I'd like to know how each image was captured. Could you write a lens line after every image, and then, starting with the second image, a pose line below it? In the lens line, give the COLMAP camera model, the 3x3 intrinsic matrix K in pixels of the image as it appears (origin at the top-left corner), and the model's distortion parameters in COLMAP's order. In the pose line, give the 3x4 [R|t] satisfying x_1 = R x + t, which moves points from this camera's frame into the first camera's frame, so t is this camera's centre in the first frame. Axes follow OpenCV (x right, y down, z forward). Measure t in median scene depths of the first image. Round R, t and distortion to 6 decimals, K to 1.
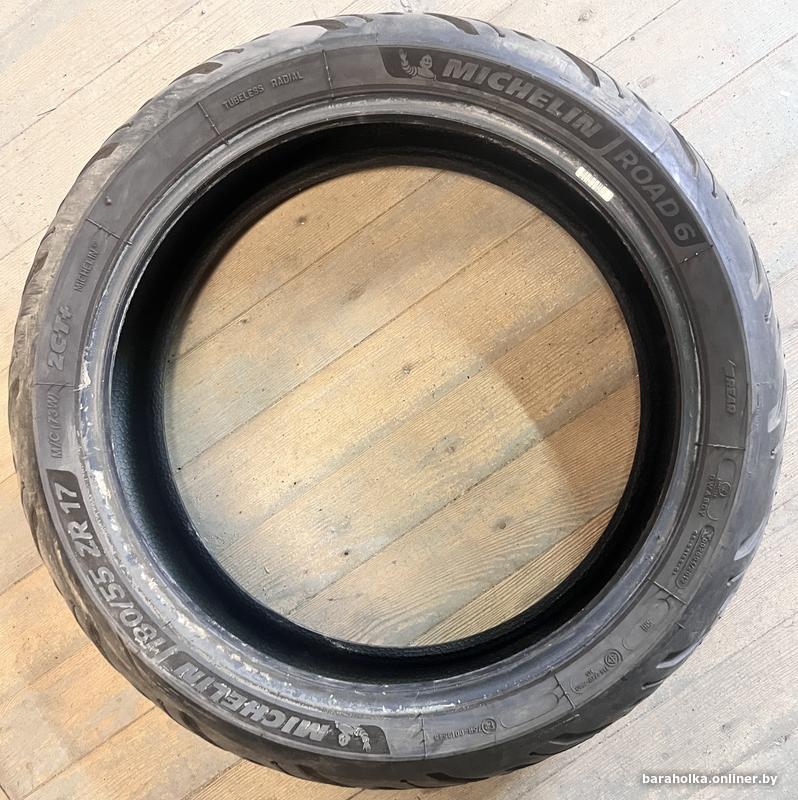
lens RADIAL K [[817.1, 0, 413.0], [0, 817.1, 440.9], [0, 0, 1]] dist [0.003774, -0.012647]
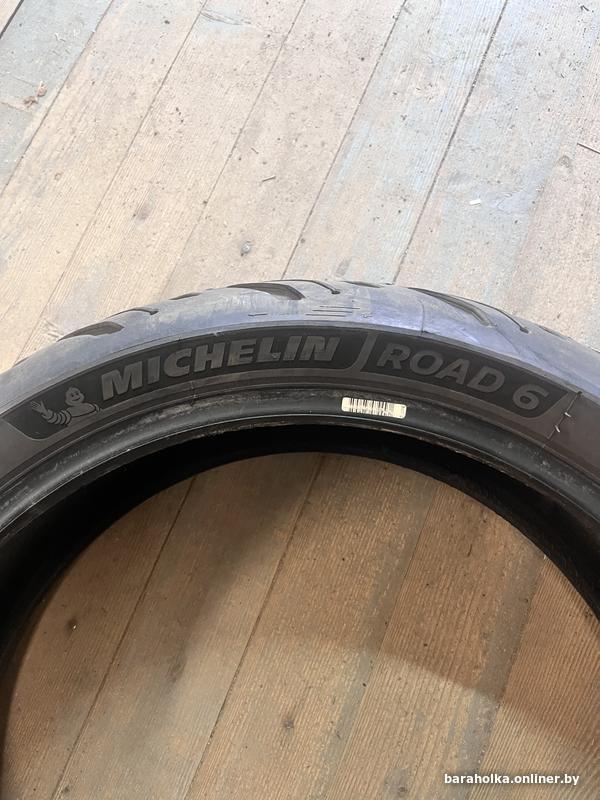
lens RADIAL K [[621.1, 0, 300.0], [0, 621.1, 400.0], [0, 0, 1]] dist [0.032221, -0.100257]
pose [[0.839337, -0.527361, 0.131922, 0.102841], [0.542497, 0.797045, -0.265362, -0.212315], [0.034794, 0.294295, 0.955081, 0.490890]]
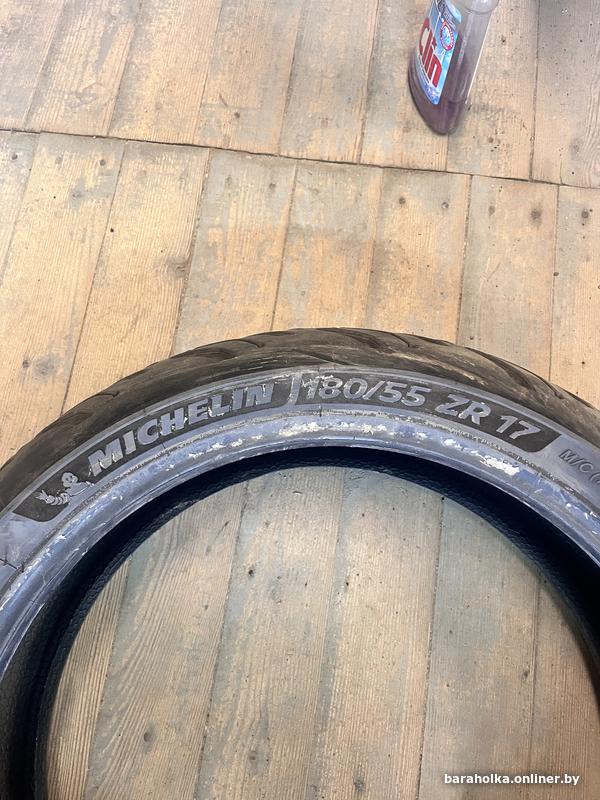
lens RADIAL K [[621.1, 0, 300.0], [0, 621.1, 400.0], [0, 0, 1]] dist [0.032221, -0.100257]
pose [[-0.679622, 0.720775, -0.136374, -0.210180], [-0.733049, -0.660350, 0.163027, 0.145083], [0.027451, 0.210766, 0.977151, 0.375940]]
